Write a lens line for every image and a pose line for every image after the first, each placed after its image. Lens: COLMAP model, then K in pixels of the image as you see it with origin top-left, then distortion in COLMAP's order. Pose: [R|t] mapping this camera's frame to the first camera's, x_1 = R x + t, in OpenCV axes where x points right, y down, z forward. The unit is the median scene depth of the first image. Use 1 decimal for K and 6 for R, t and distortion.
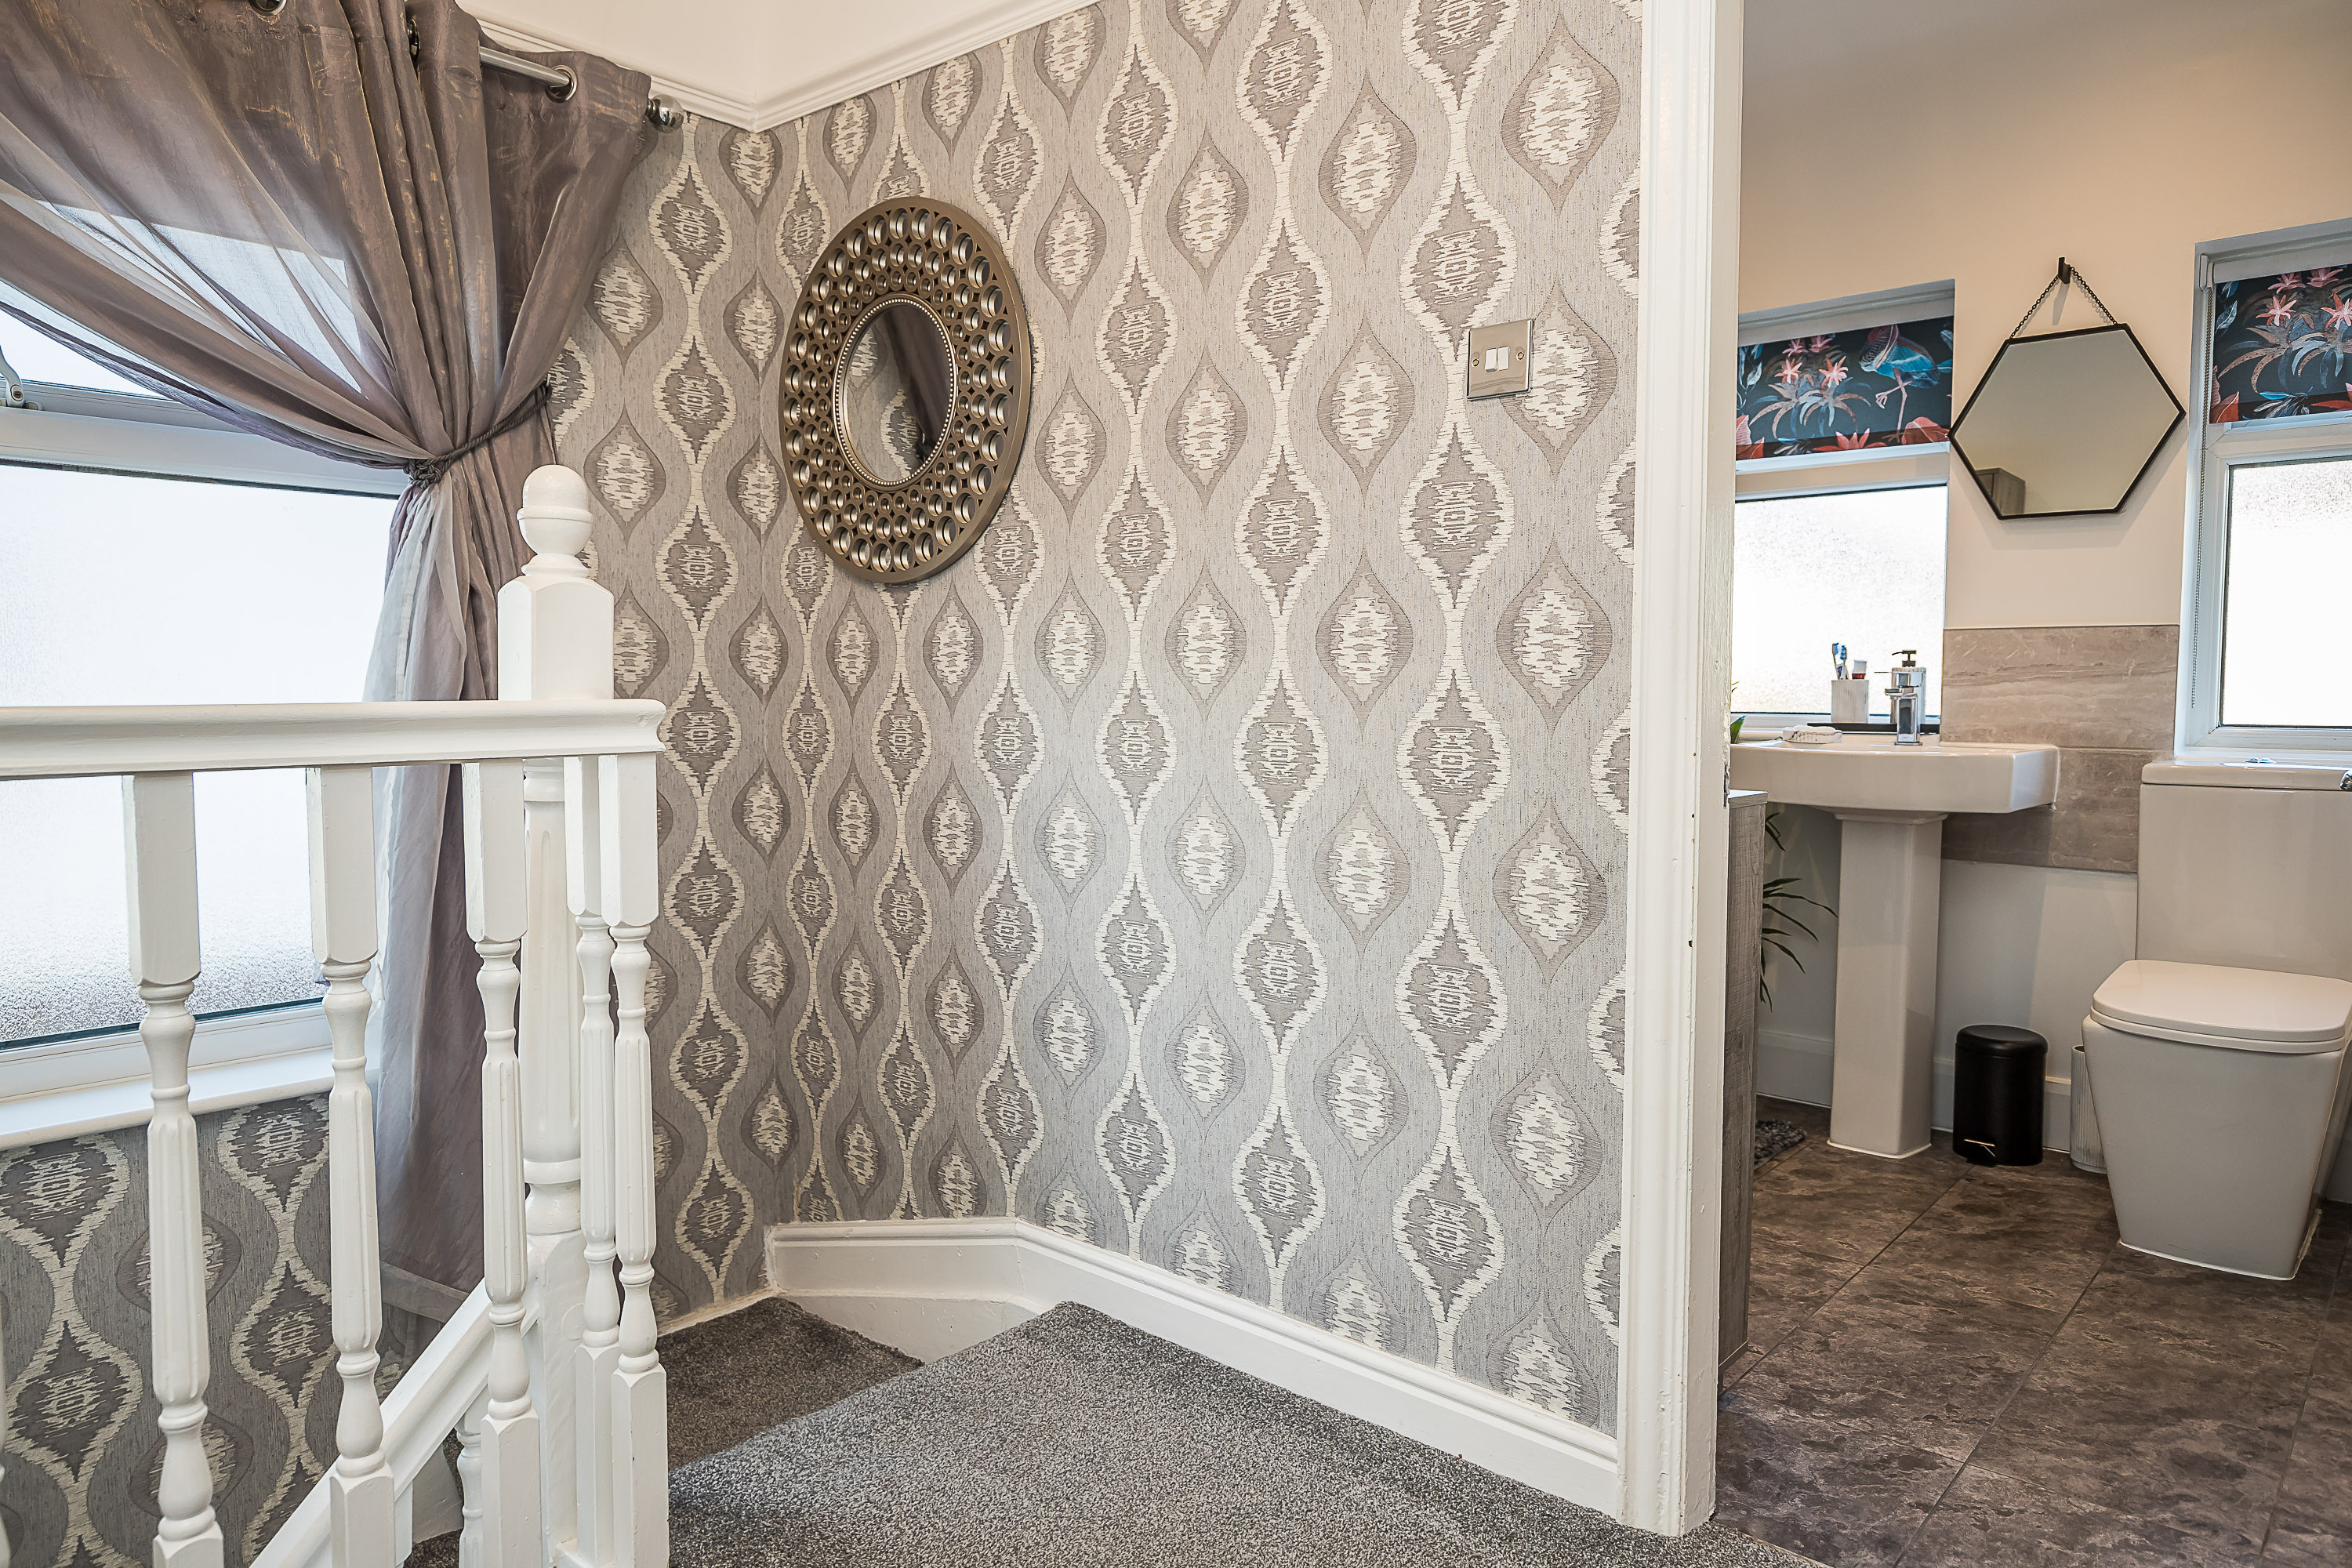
lens RADIAL K [[1460.5, 0, 1175.6], [0, 1460.5, 771.5], [0, 0, 1]] dist [-0.008453, 0.004320]
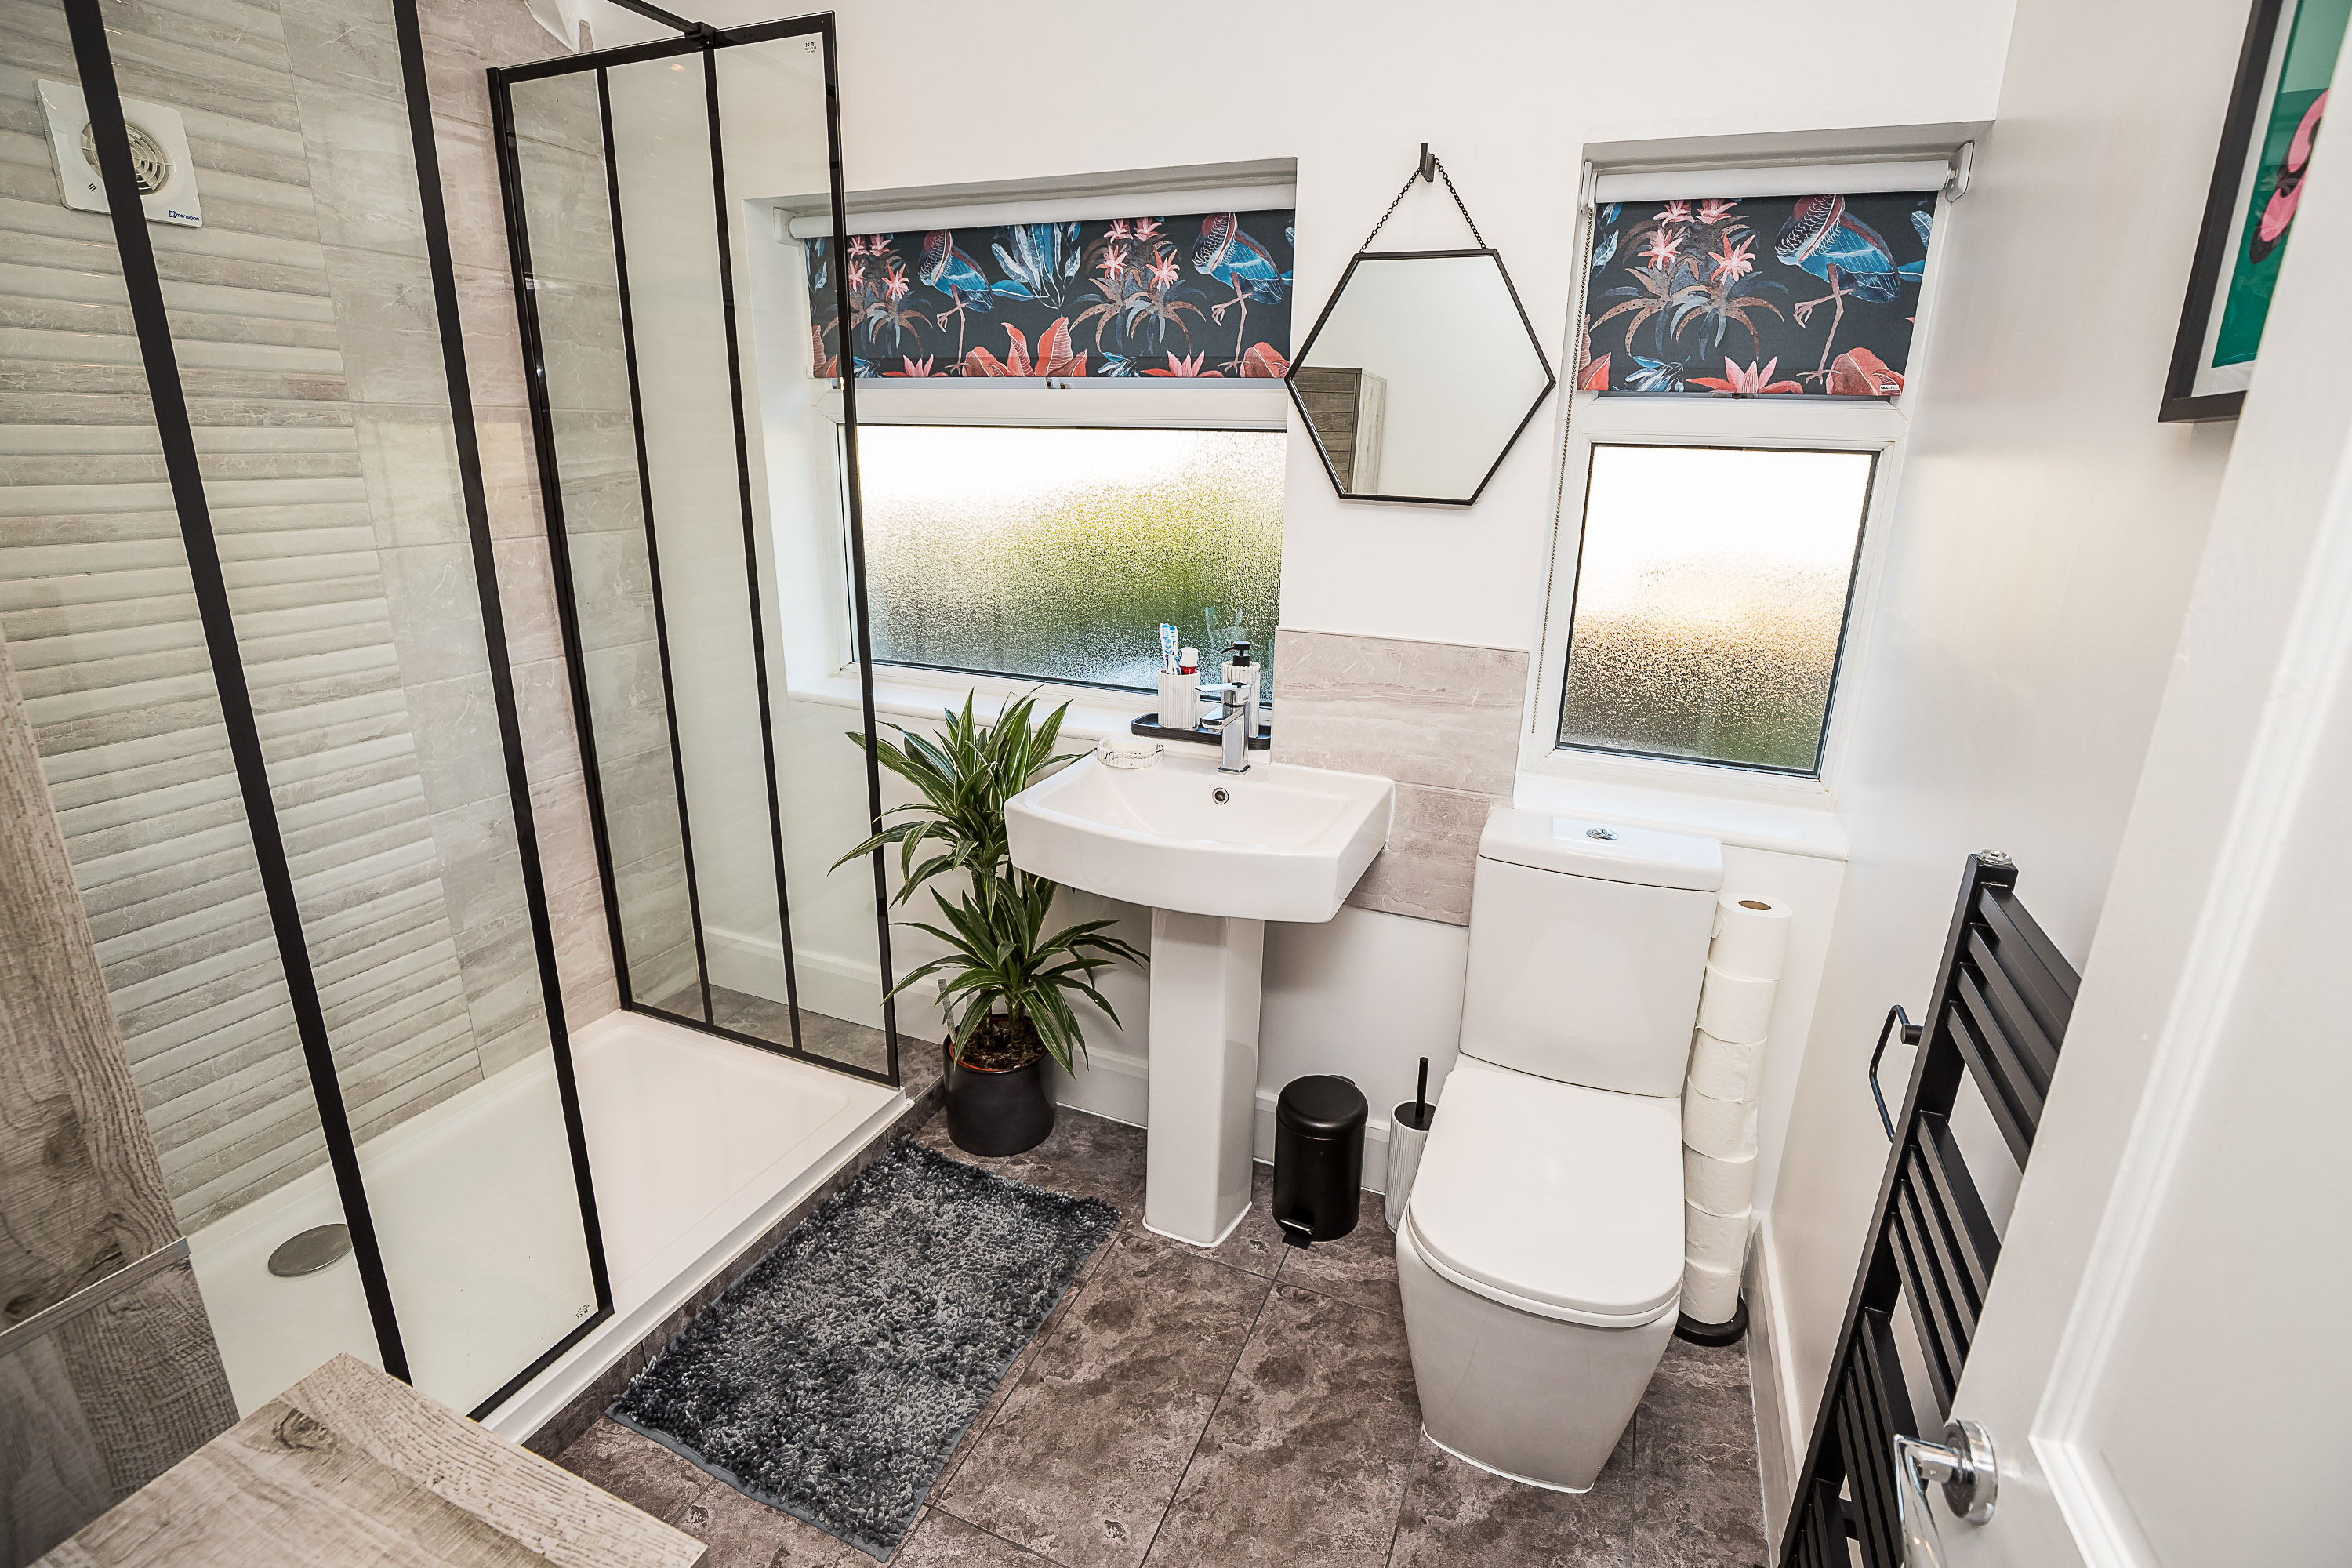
lens RADIAL K [[1096.2, 0, 1185.0], [0, 1096.2, 780.0], [0, 0, 1]] dist [-0.028752, 0.000835]
pose [[0.941560, -0.077085, 0.327908, 0.286563], [-0.000379, 0.973220, 0.229875, -0.163098], [-0.336846, -0.216566, 0.916315, 0.463977]]
